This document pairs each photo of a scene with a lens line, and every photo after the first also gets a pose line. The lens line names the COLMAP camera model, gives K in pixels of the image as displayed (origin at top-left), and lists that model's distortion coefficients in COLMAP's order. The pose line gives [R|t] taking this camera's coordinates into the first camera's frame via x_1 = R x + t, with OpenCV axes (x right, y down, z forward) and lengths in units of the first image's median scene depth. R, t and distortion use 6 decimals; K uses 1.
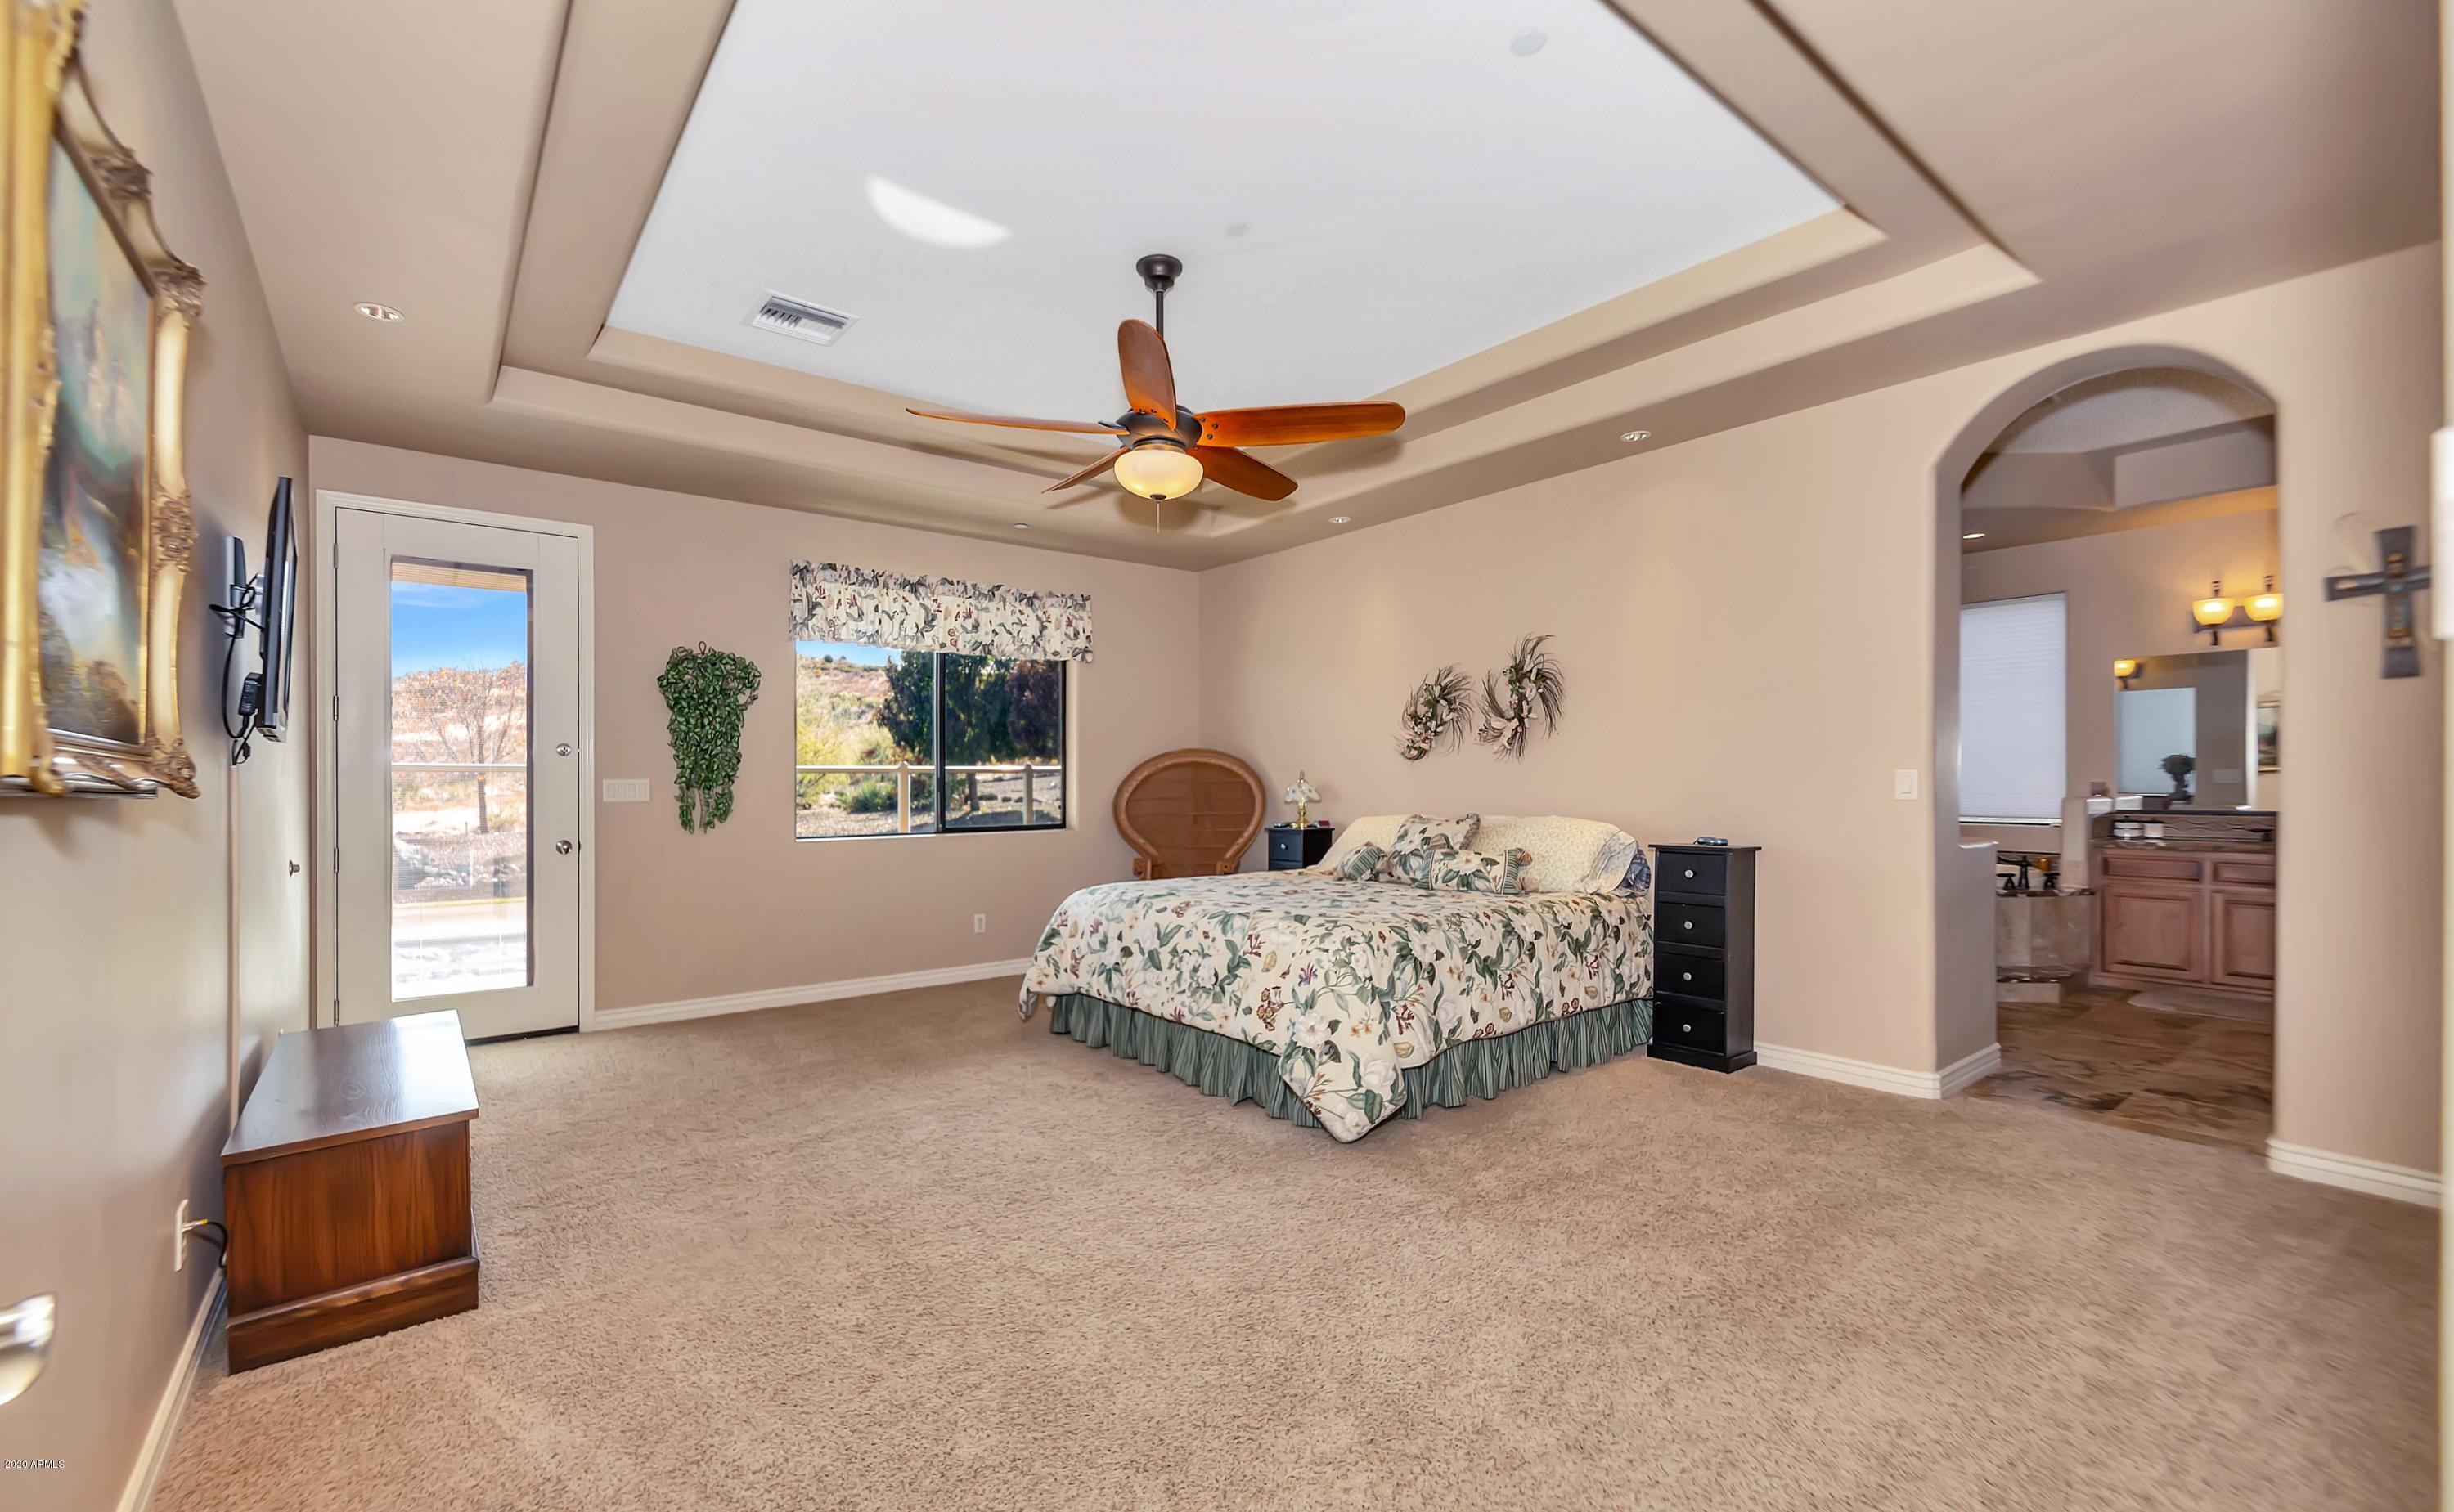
lens RADIAL K [[1032.6, 0, 1216.5], [0, 1032.6, 787.0], [0, 0, 1]] dist [-0.000521, 0.000092]
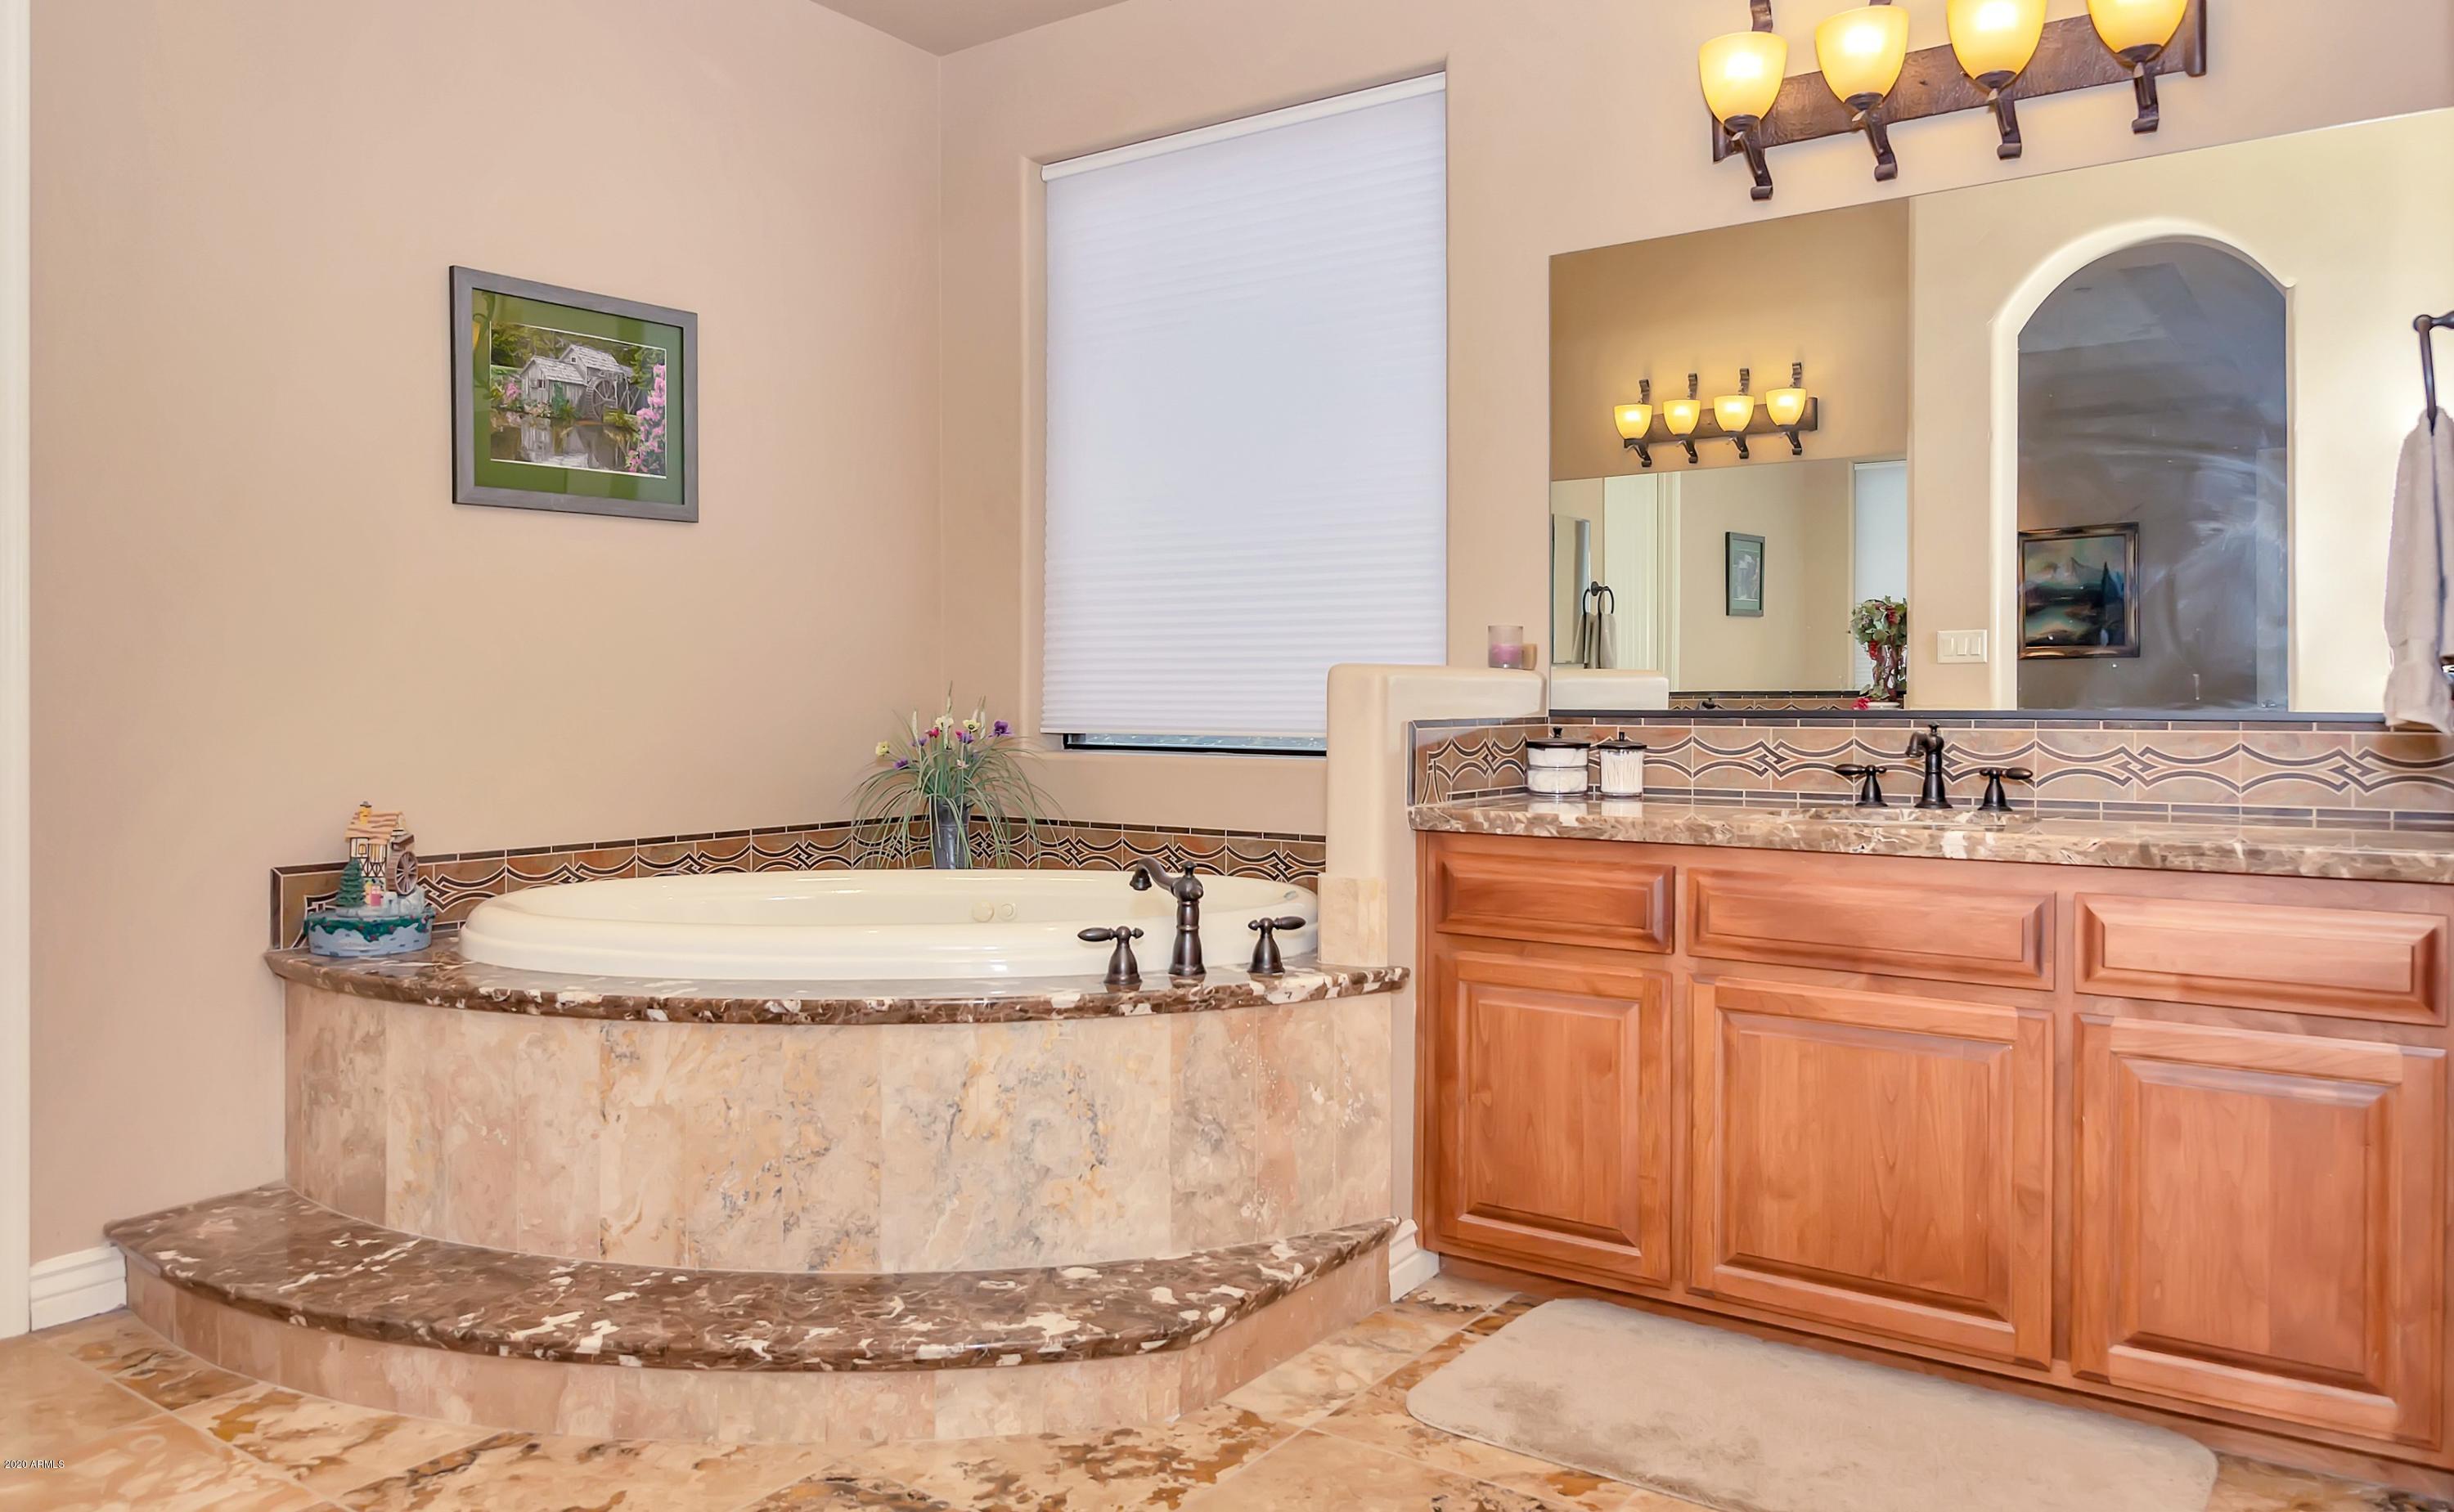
lens RADIAL K [[1681.3, 0, 1221.1], [0, 1681.3, 701.6], [0, 0, 1]] dist [-0.008566, 0.001944]
pose [[0.958464, 0.000567, 0.285213, 0.494725], [-0.000187, 0.999999, -0.001361, 0.016005], [-0.285213, 0.001252, 0.958463, 0.410067]]
